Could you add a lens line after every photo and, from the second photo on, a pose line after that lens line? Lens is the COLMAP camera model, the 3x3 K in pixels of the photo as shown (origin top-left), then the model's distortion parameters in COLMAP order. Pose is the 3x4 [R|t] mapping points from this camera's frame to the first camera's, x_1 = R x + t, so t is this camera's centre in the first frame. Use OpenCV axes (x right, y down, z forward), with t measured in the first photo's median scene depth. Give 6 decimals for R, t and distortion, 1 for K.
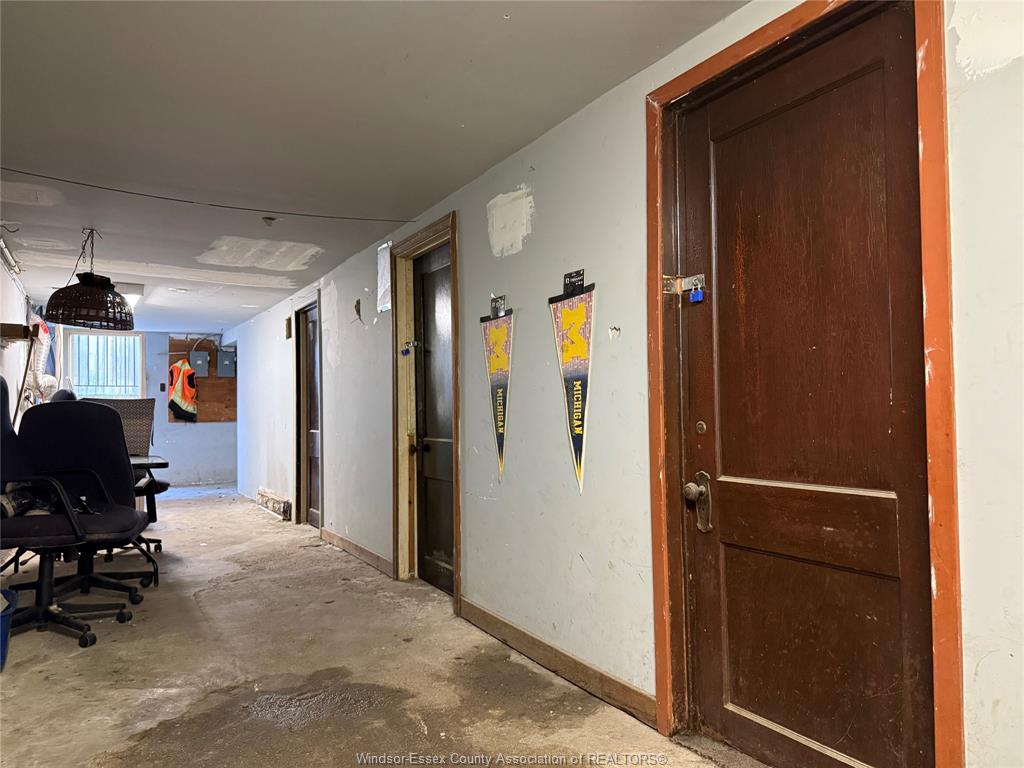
lens RADIAL K [[728.8, 0, 514.0], [0, 728.8, 386.8], [0, 0, 1]] dist [0.045601, -0.051077]
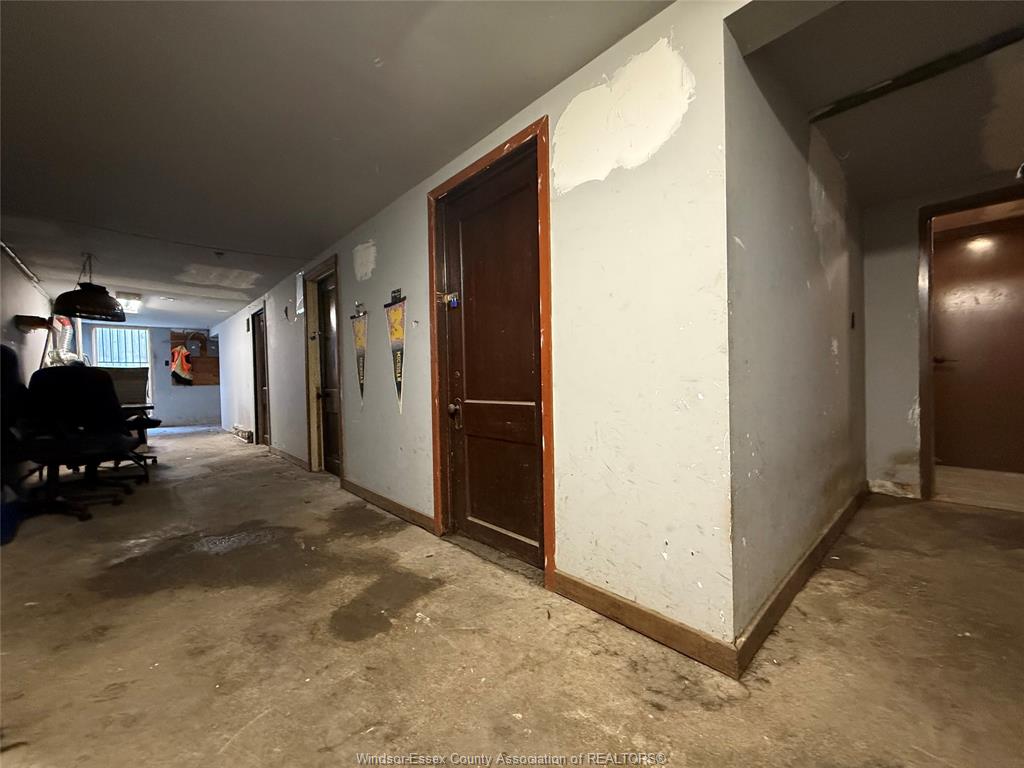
lens RADIAL K [[410.8, 0, 512.2], [0, 410.8, 385.1], [0, 0, 1]] dist [-0.003088, 0.001111]
pose [[0.973959, -0.010337, 0.226488, 0.121083], [0.000302, 0.999018, 0.044296, 0.027746], [-0.226723, -0.043075, 0.973006, -0.047868]]
